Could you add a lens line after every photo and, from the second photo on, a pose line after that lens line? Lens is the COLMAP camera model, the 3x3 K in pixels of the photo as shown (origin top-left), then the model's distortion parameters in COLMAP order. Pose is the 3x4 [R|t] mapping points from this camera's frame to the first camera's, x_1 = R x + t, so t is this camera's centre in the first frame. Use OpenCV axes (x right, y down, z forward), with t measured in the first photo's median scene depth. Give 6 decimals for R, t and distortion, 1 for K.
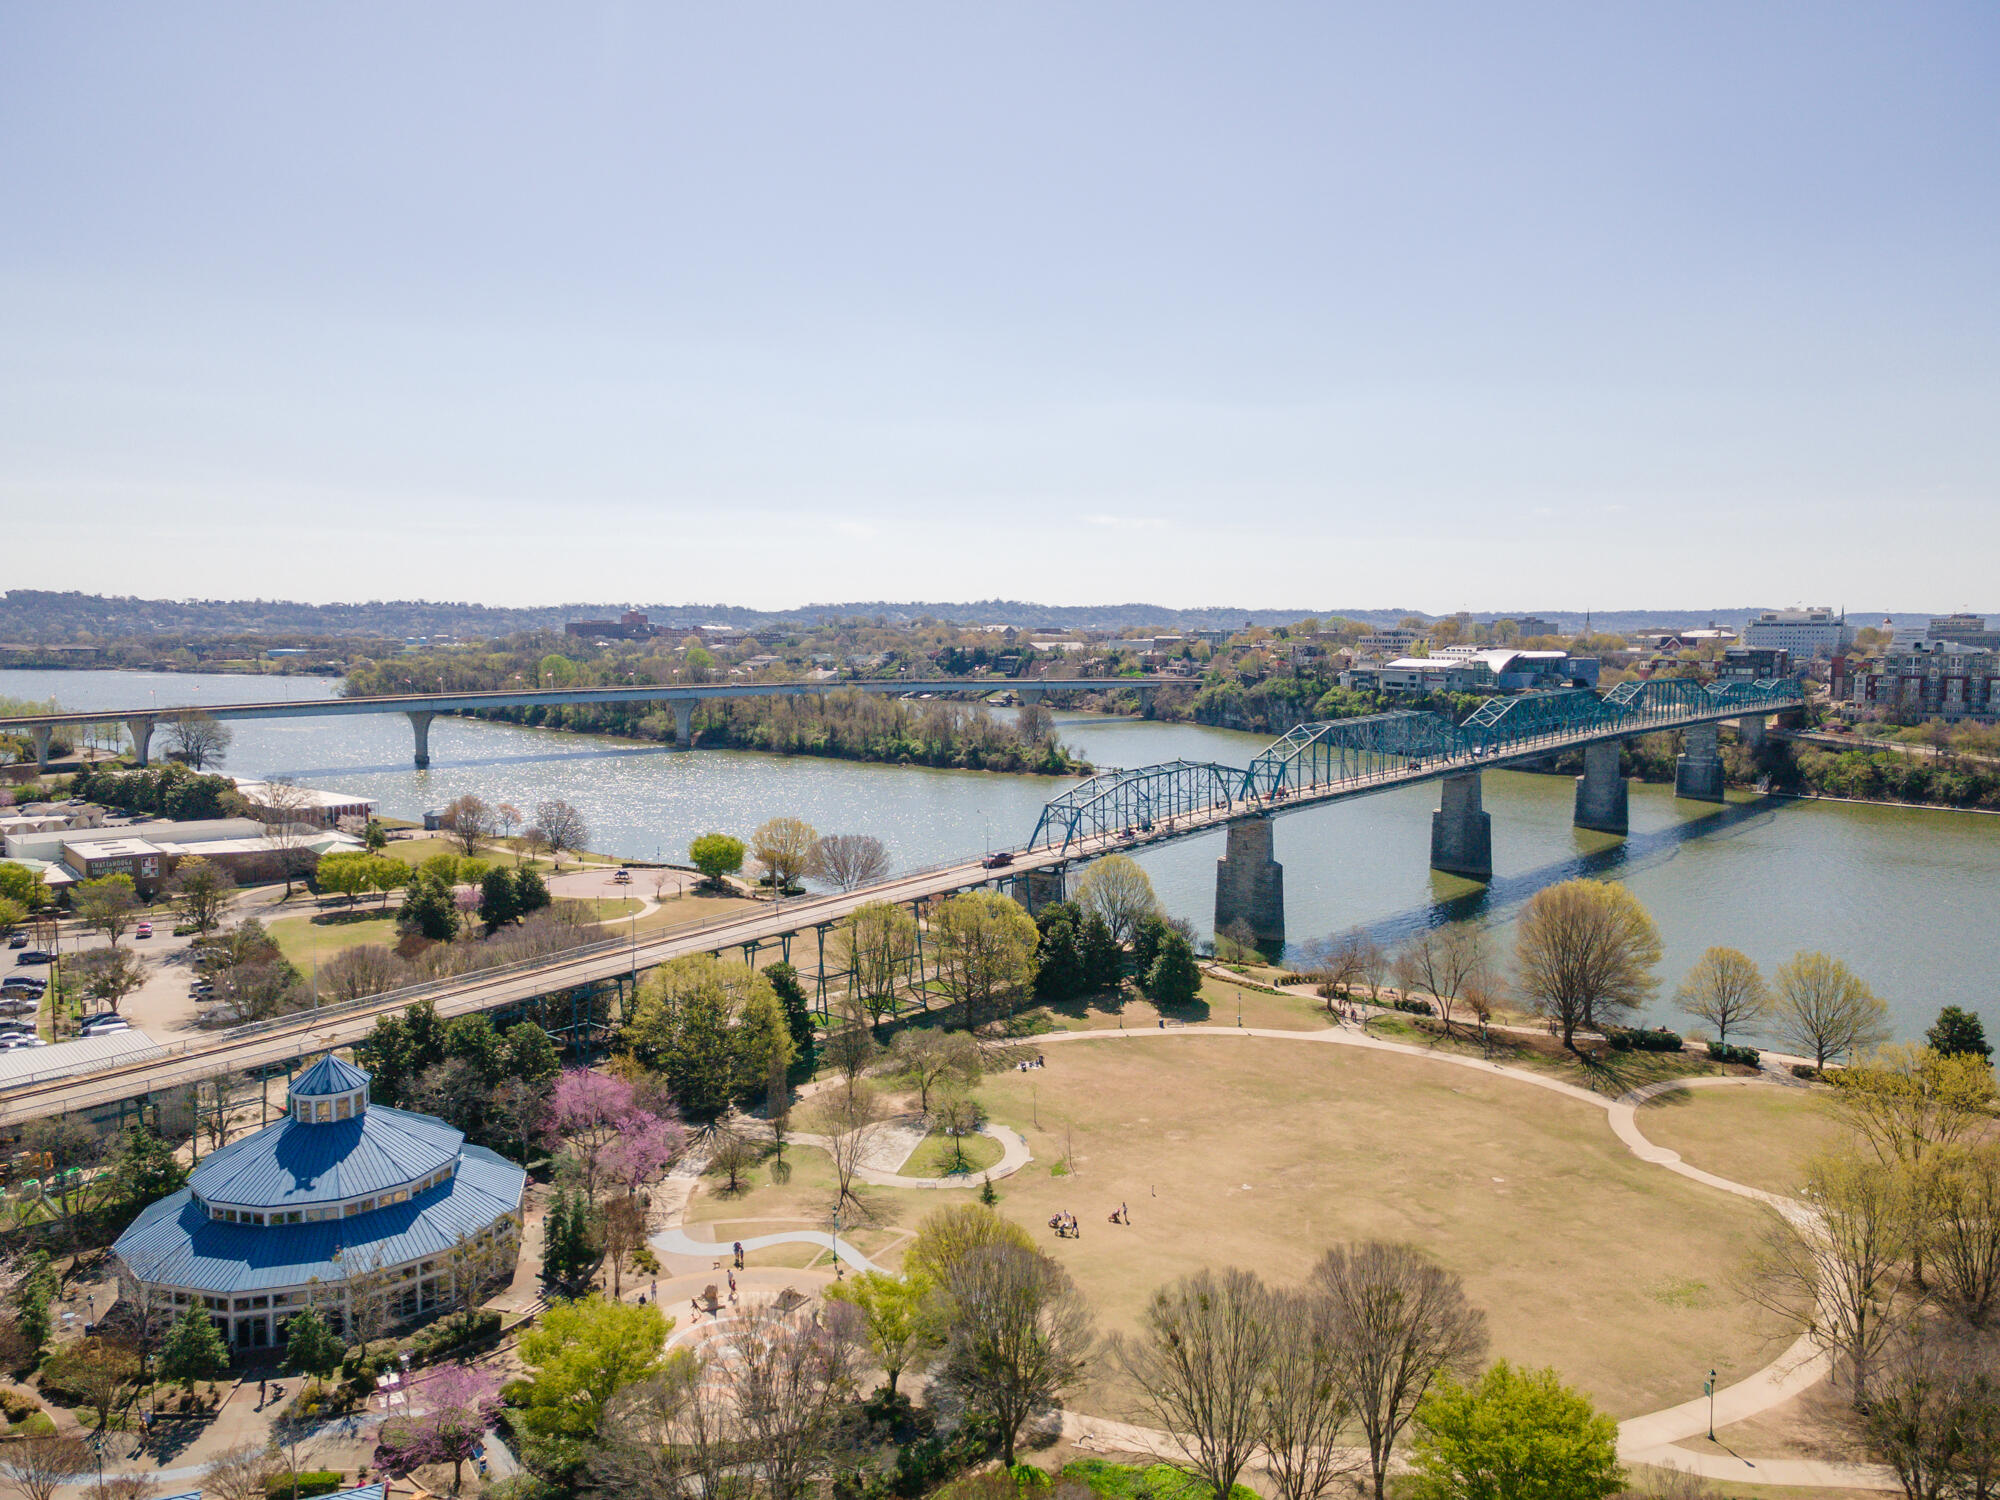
lens RADIAL K [[1479.2, 0, 1005.3], [0, 1479.2, 760.4], [0, 0, 1]] dist [0.031865, 0.042764]
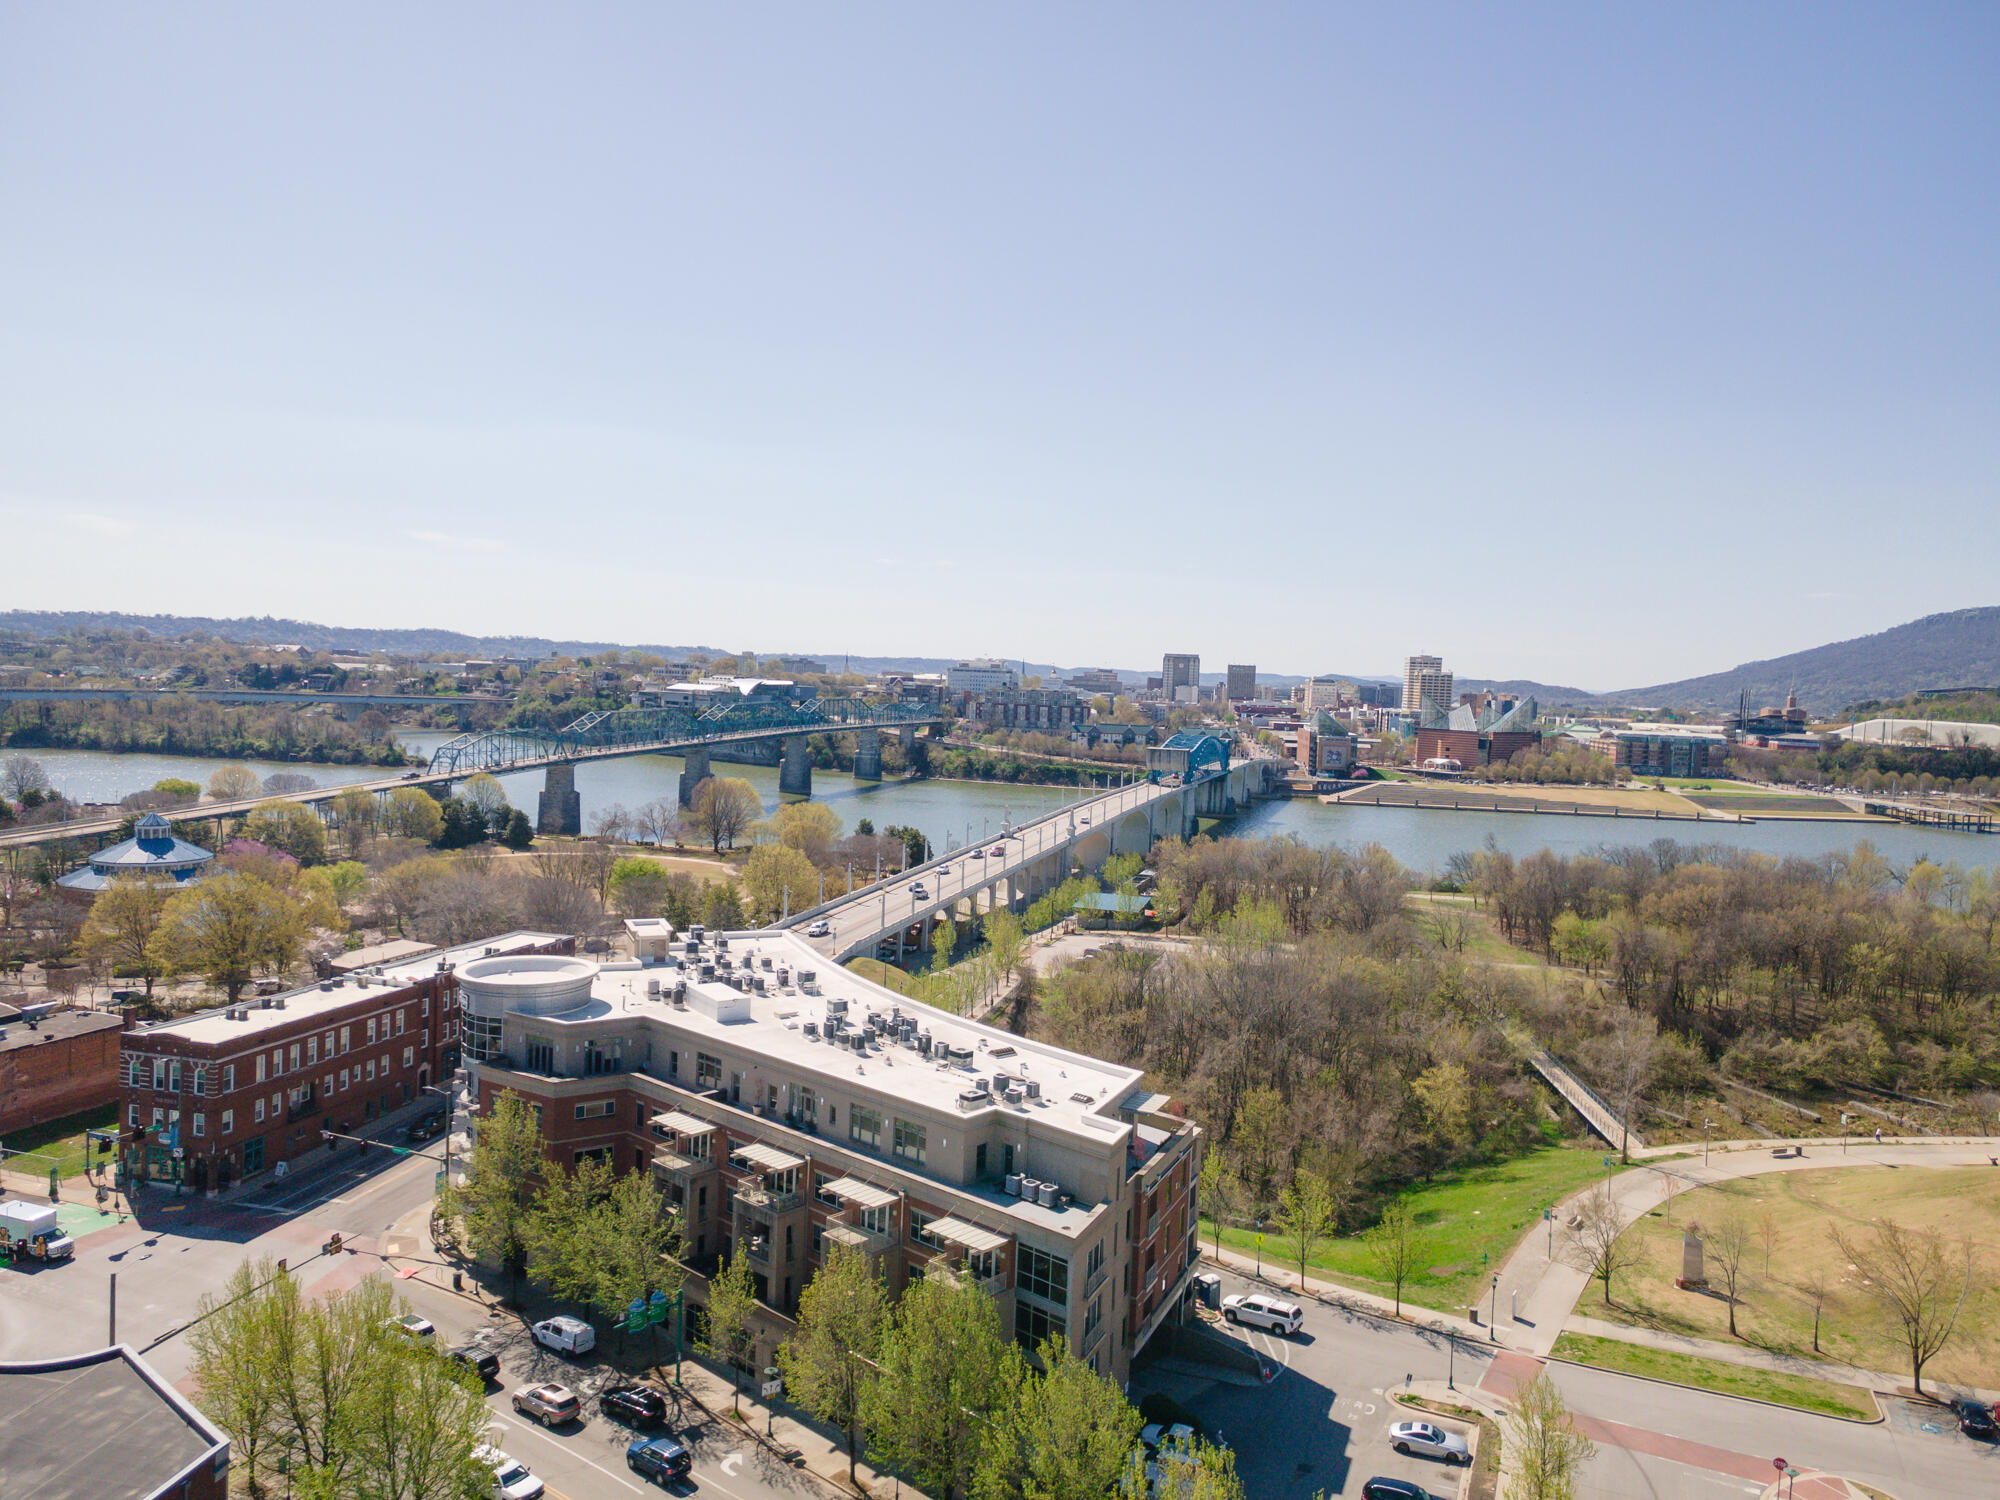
lens RADIAL K [[1479.2, 0, 1011.2], [0, 1479.2, 786.0], [0, 0, 1]] dist [0.031865, 0.042764]
pose [[0.895443, -0.001981, 0.445172, -0.051748], [0.005036, 0.999971, -0.005679, 0.031270], [-0.445148, 0.007327, 0.895427, -0.302609]]
